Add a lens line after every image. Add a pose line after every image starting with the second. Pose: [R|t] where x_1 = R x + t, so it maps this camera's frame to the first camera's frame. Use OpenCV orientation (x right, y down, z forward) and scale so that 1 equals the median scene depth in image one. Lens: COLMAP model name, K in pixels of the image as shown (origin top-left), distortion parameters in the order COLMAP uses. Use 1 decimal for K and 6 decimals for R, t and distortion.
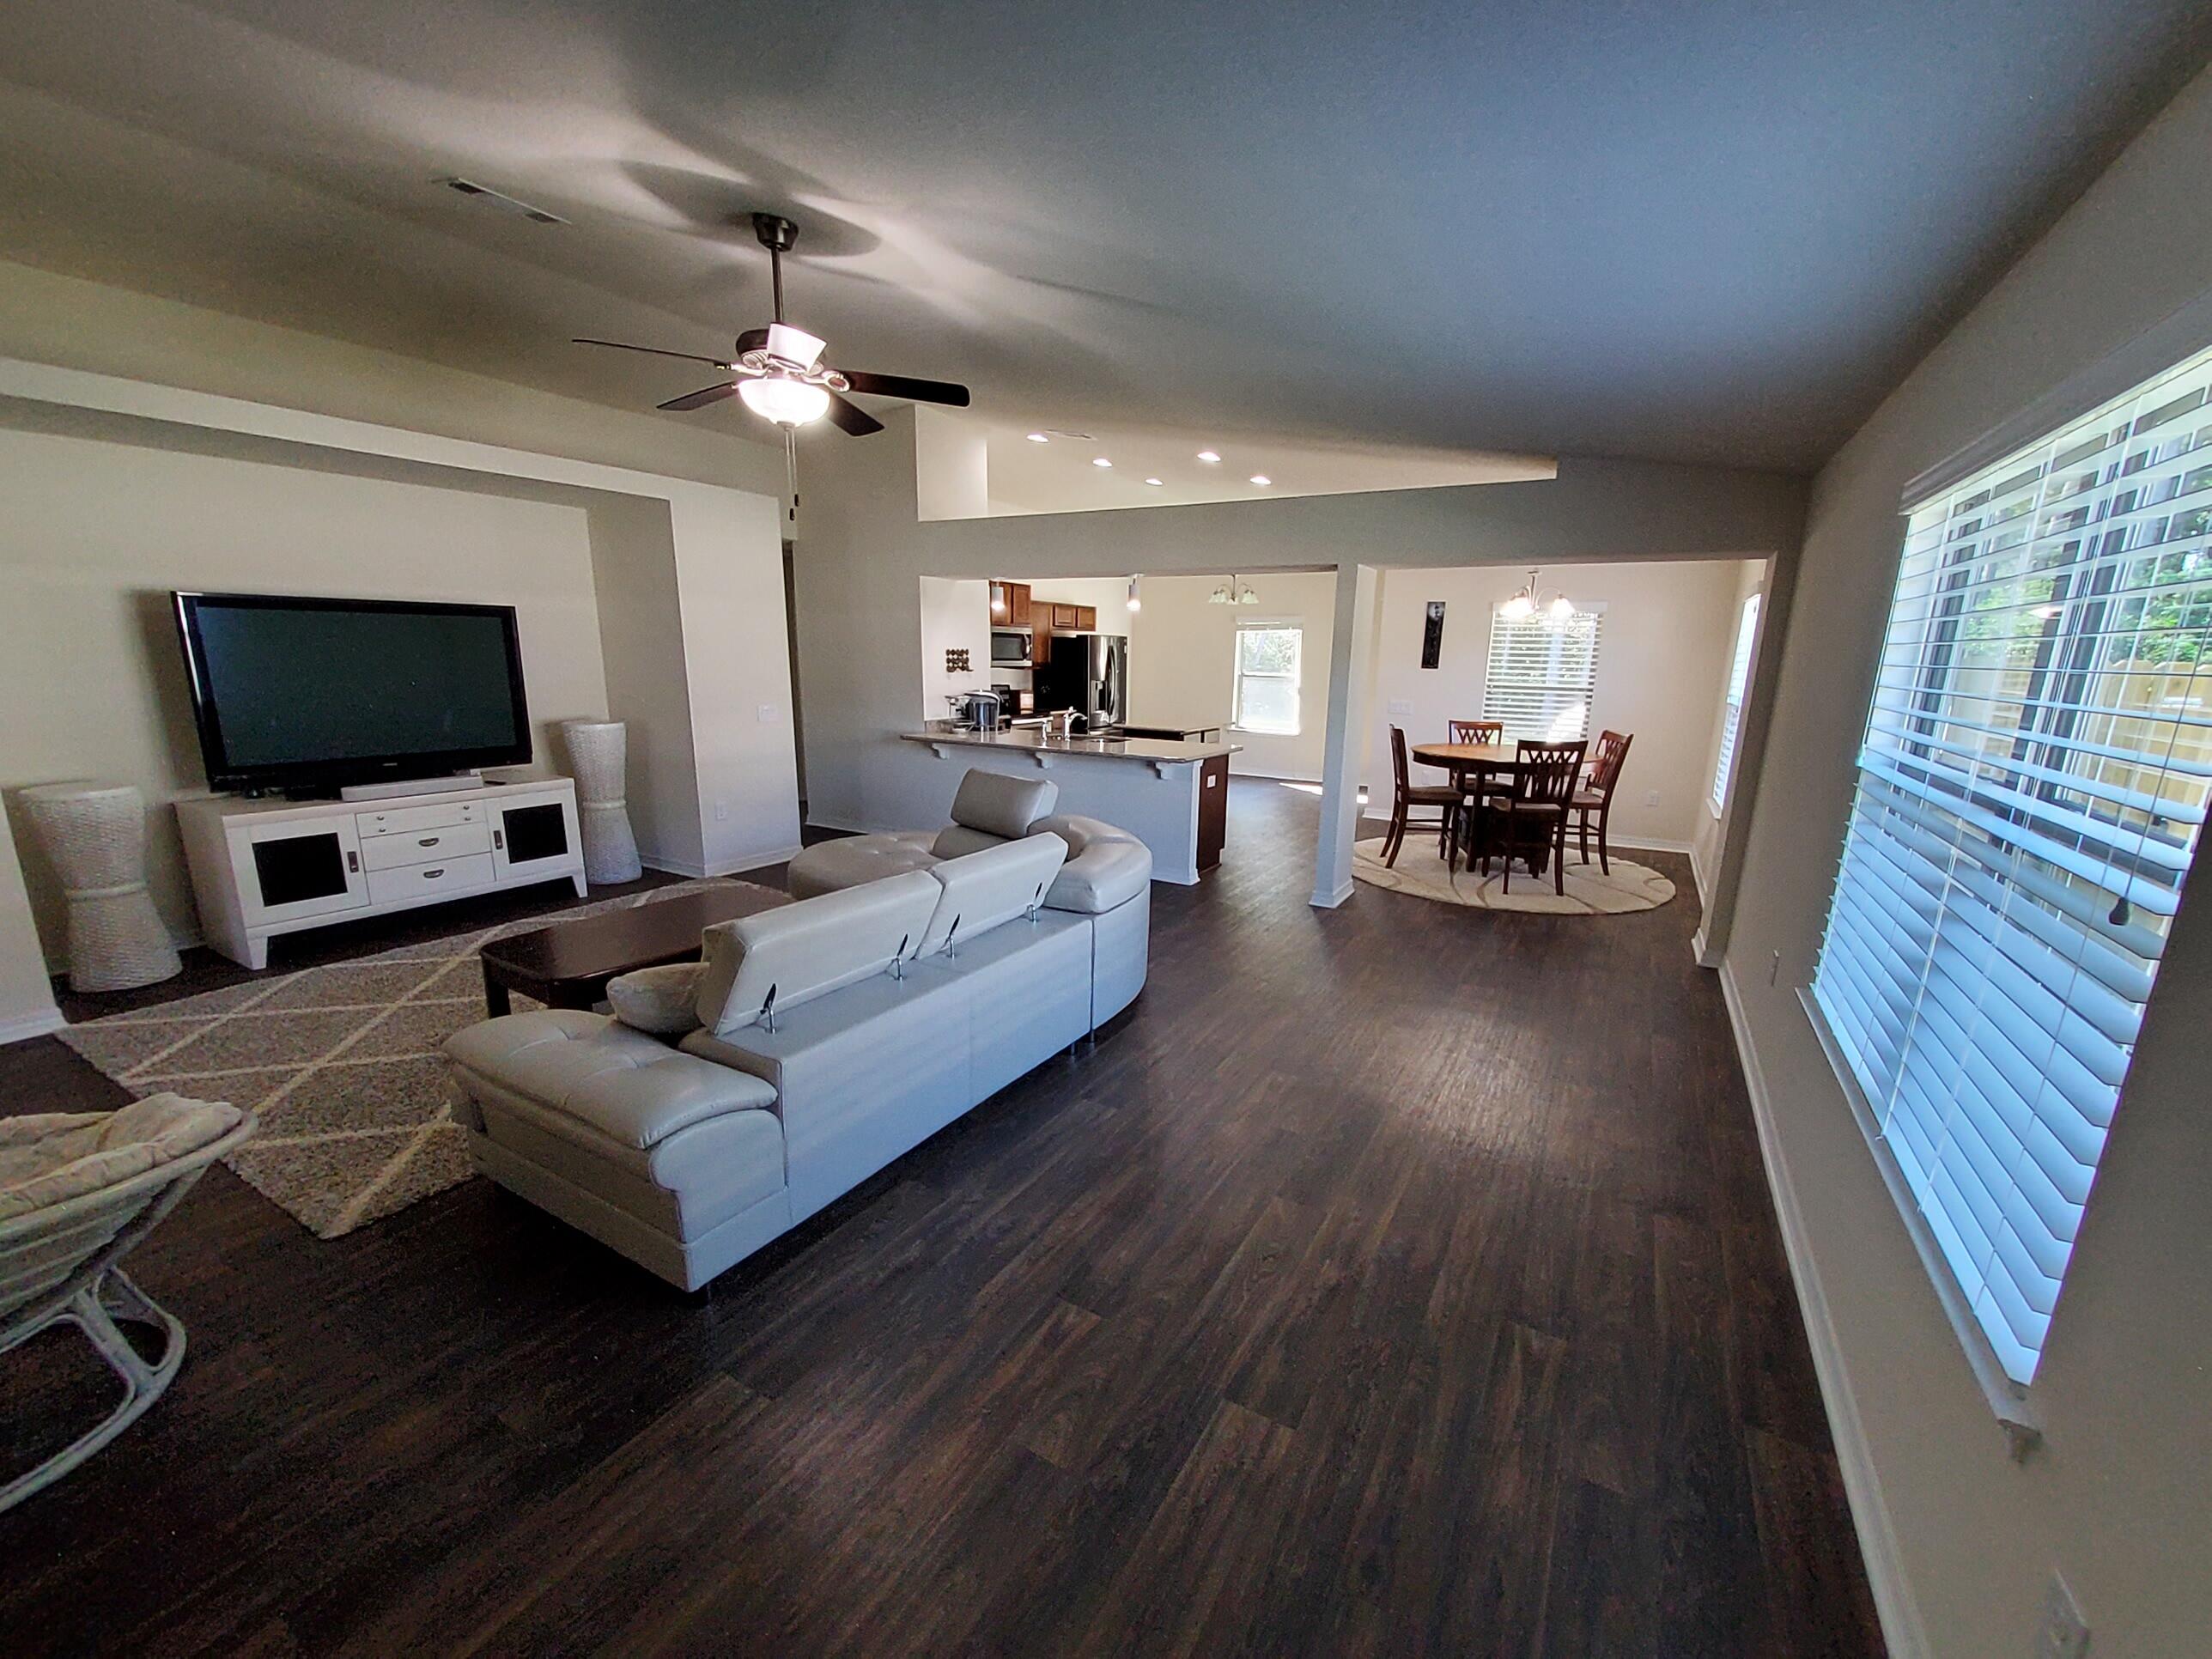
lens RADIAL K [[881.0, 0, 1106.3], [0, 881.0, 867.3], [0, 0, 1]] dist [0.009716, -0.012205]
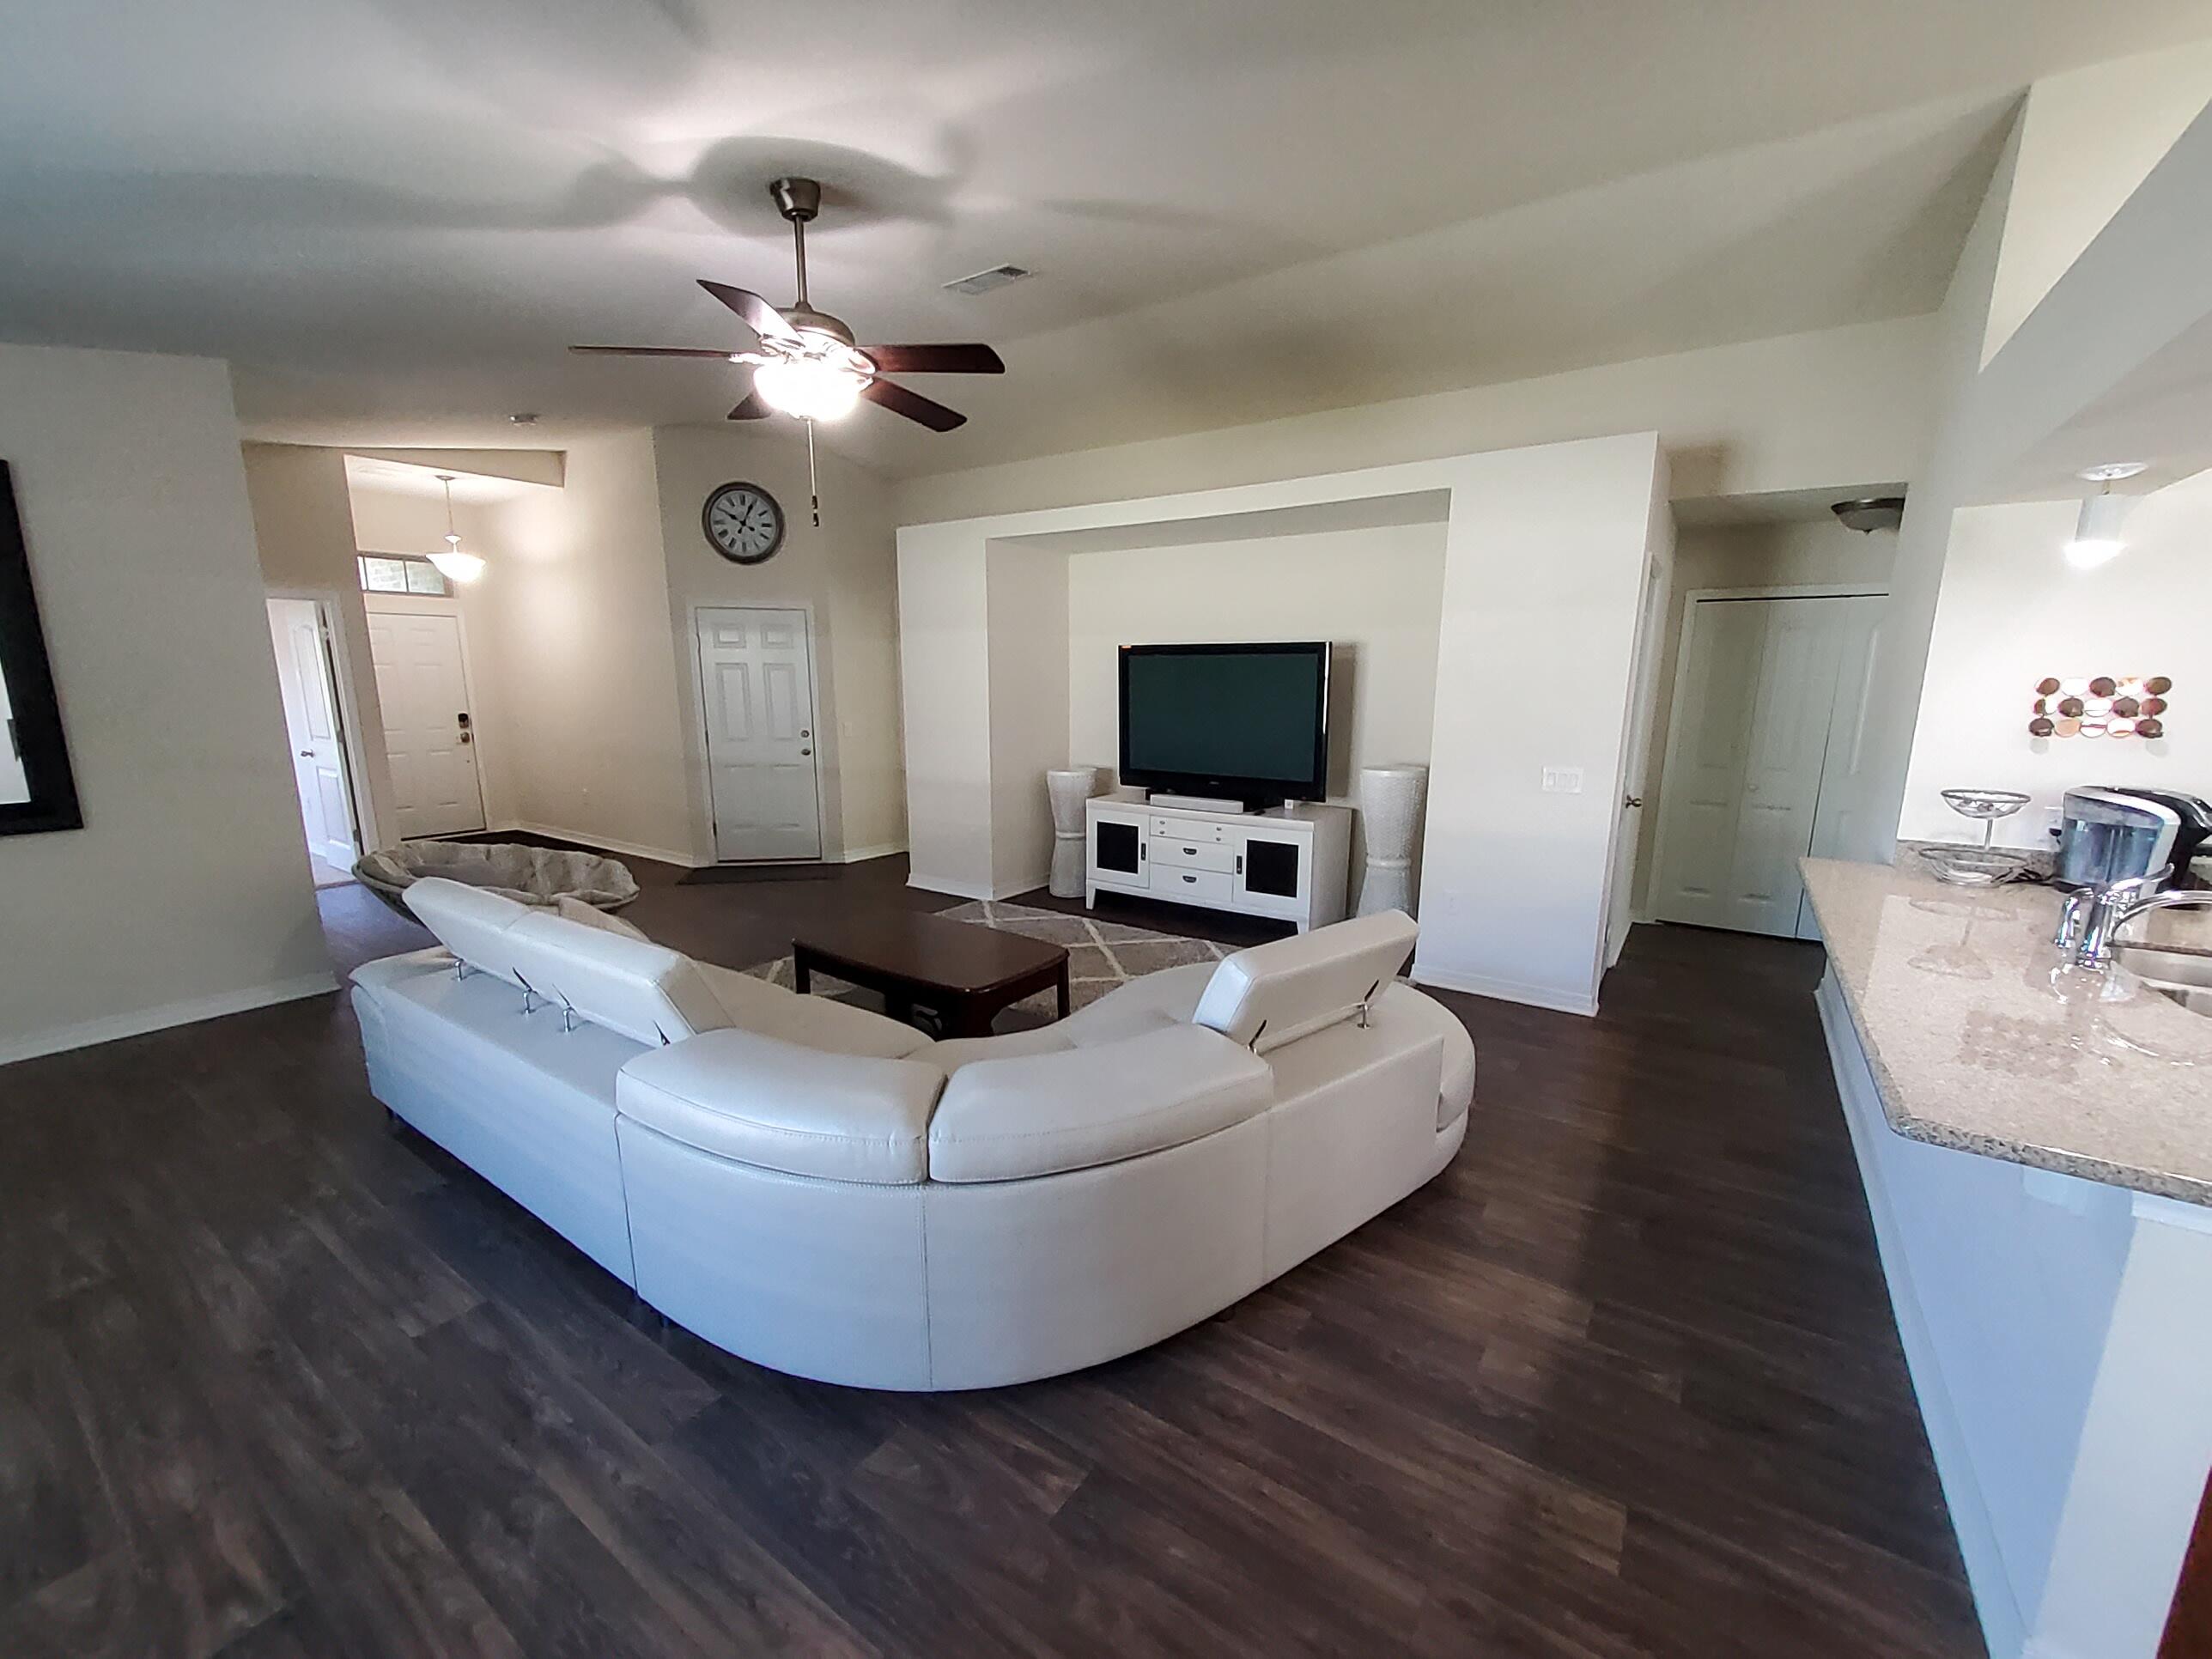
lens RADIAL K [[894.8, 0, 1110.8], [0, 894.8, 860.8], [0, 0, 1]] dist [-0.003987, -0.001205]
pose [[-0.068829, 0.179608, -0.981328, 0.311299], [-0.241588, 0.951382, 0.191071, -0.171472], [0.967935, 0.250228, -0.022091, 0.740467]]
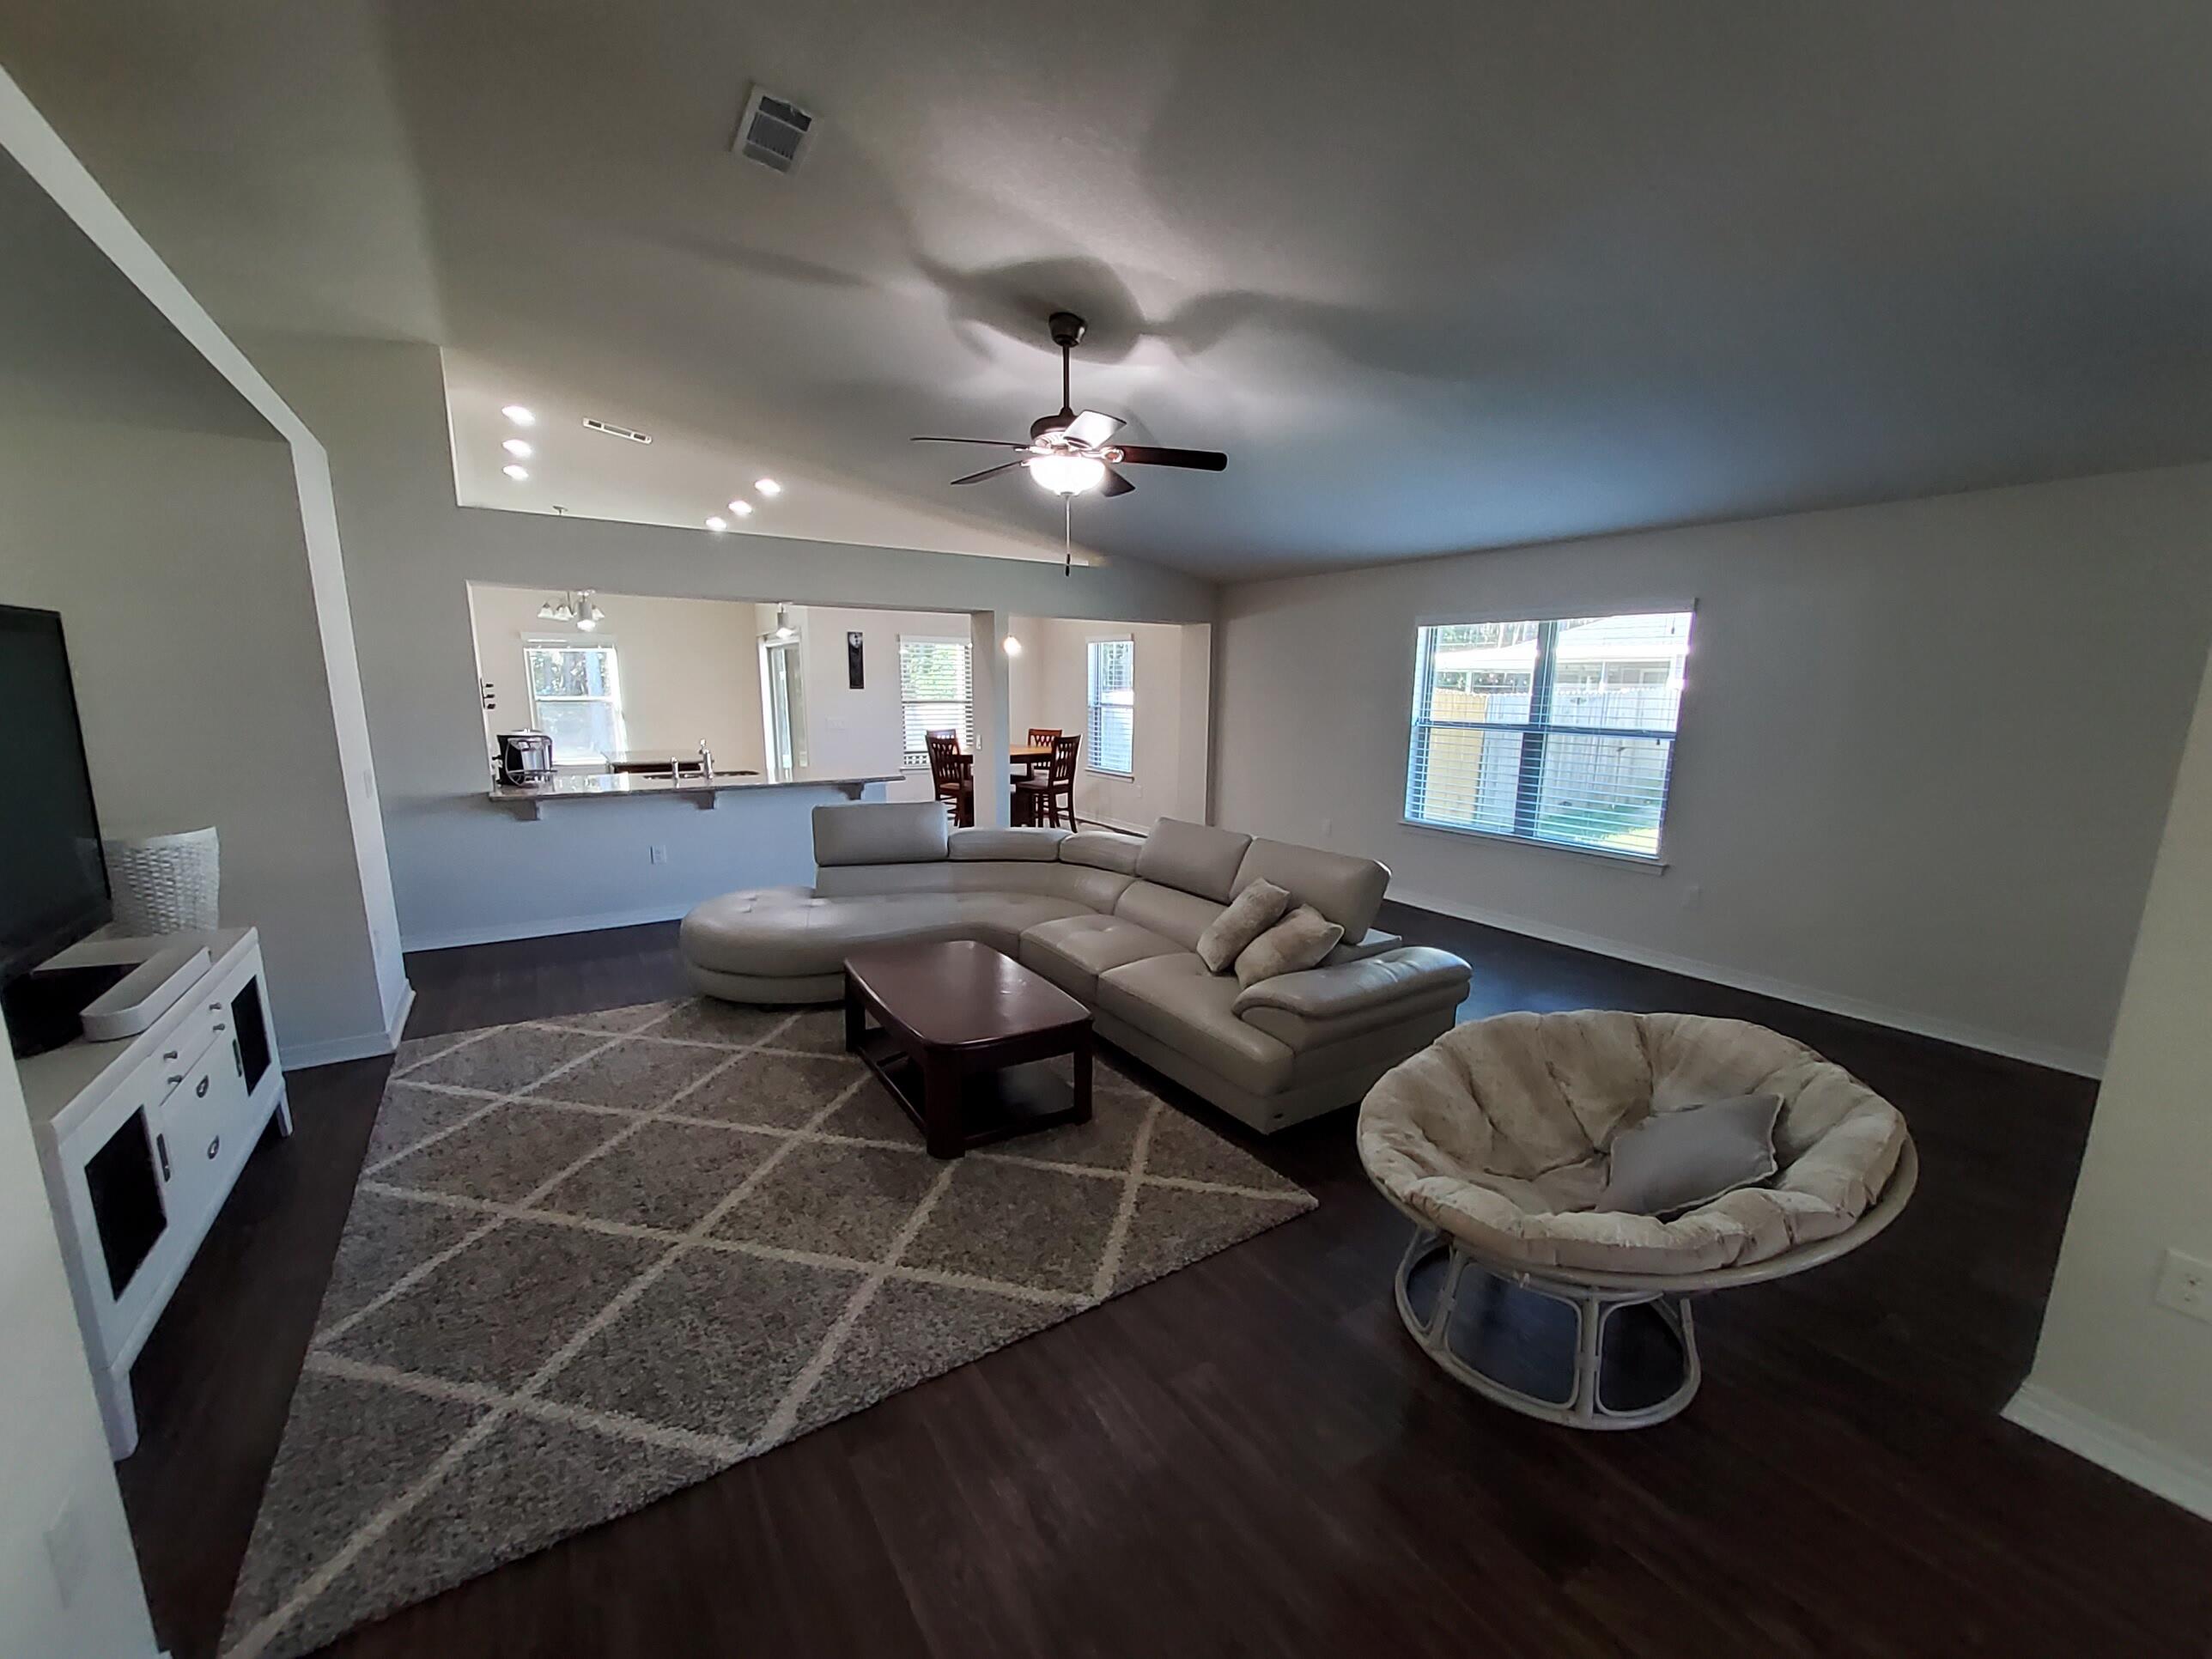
lens RADIAL K [[895.6, 0, 1126.1], [0, 895.6, 862.3], [0, 0, 1]] dist [0.008198, -0.014205]
pose [[0.437323, -0.192108, 0.878546, -0.753384], [0.212377, 0.971347, 0.106683, -0.073800], [-0.873868, 0.139928, 0.465591, 0.236252]]
